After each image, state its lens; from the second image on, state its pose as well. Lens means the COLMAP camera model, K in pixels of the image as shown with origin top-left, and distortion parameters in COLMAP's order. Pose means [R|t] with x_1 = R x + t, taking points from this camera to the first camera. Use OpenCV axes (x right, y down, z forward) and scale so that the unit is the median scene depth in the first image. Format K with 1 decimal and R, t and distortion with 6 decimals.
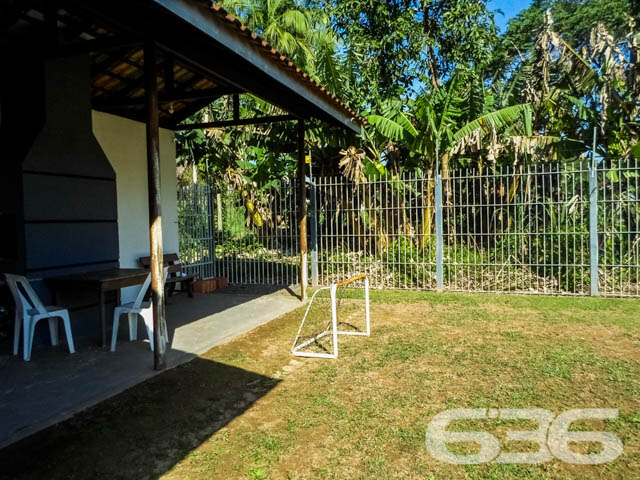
lens RADIAL K [[487.1, 0, 317.5], [0, 487.1, 241.4], [0, 0, 1]] dist [-0.035963, -0.007445]
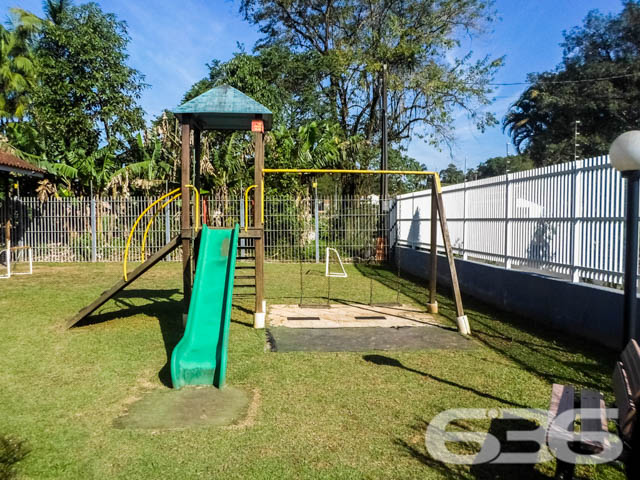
lens RADIAL K [[522.9, 0, 318.1], [0, 522.9, 245.0], [0, 0, 1]] dist [-0.029616, -0.013640]
pose [[0.913004, 0.003008, 0.407940, 0.211216], [-0.001904, 0.999993, -0.003114, 0.041228], [-0.407946, 0.002066, 0.913004, -1.100159]]
